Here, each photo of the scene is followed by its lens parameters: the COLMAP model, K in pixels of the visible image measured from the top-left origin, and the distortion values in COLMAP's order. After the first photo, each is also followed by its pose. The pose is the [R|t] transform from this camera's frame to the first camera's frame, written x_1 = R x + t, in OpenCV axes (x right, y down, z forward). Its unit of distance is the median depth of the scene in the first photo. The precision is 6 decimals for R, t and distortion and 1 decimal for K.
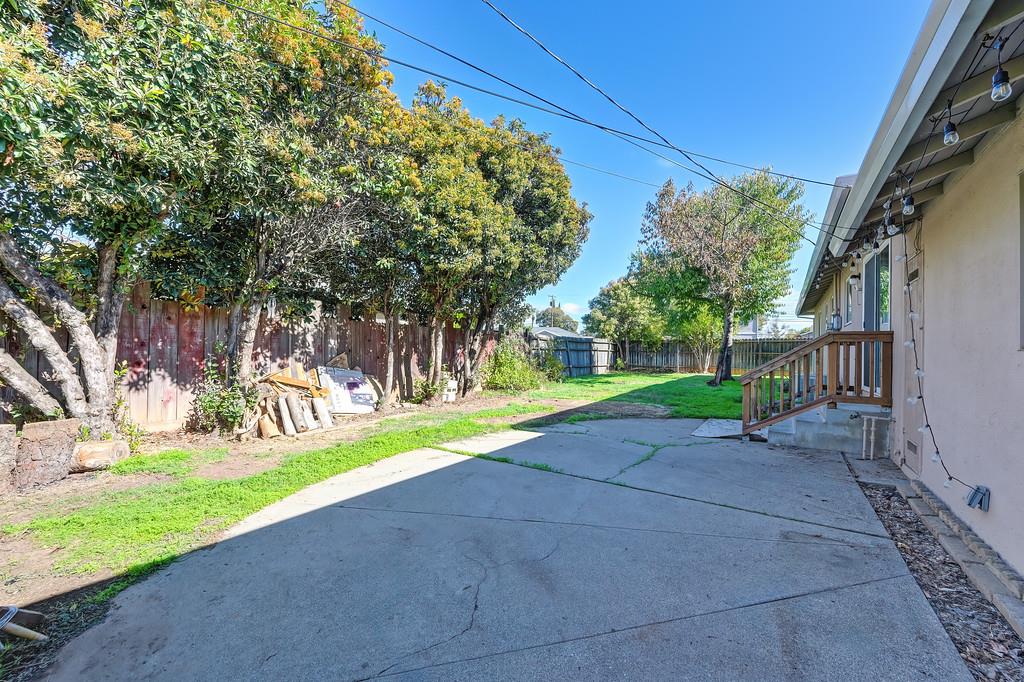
lens RADIAL K [[408.5, 0, 510.9], [0, 408.5, 348.0], [0, 0, 1]] dist [0.002251, -0.000601]
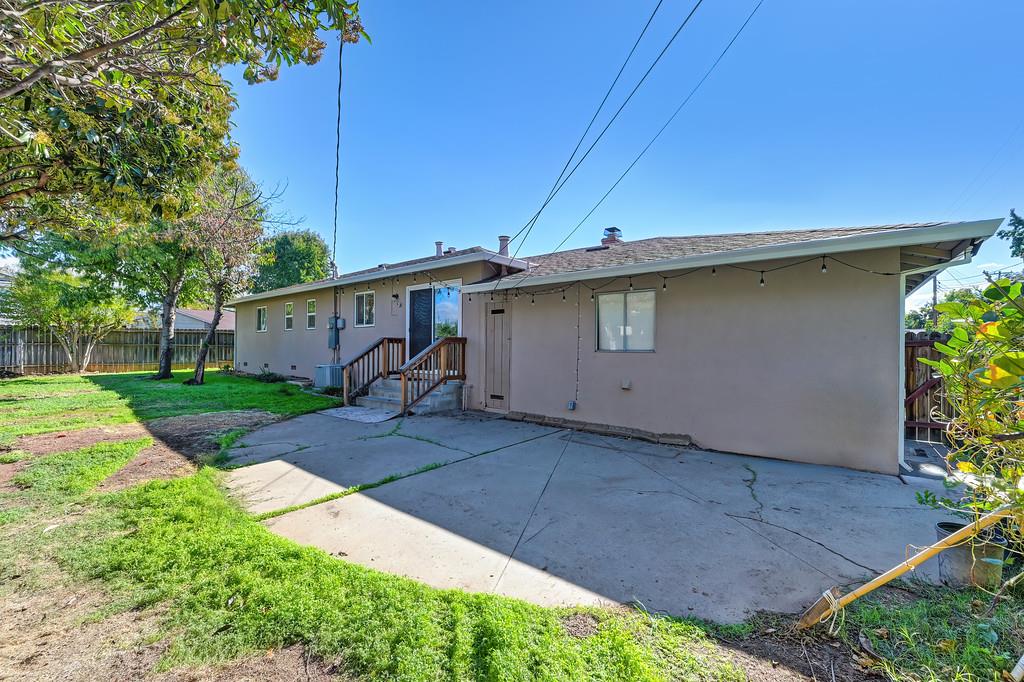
lens RADIAL K [[408.5, 0, 512.2], [0, 408.5, 345.0], [0, 0, 1]] dist [0.002251, -0.000601]
pose [[0.091091, -0.012796, 0.995760, -0.817603], [-0.011630, 0.999836, 0.013912, -0.035659], [-0.995775, -0.012848, 0.090927, 0.598263]]
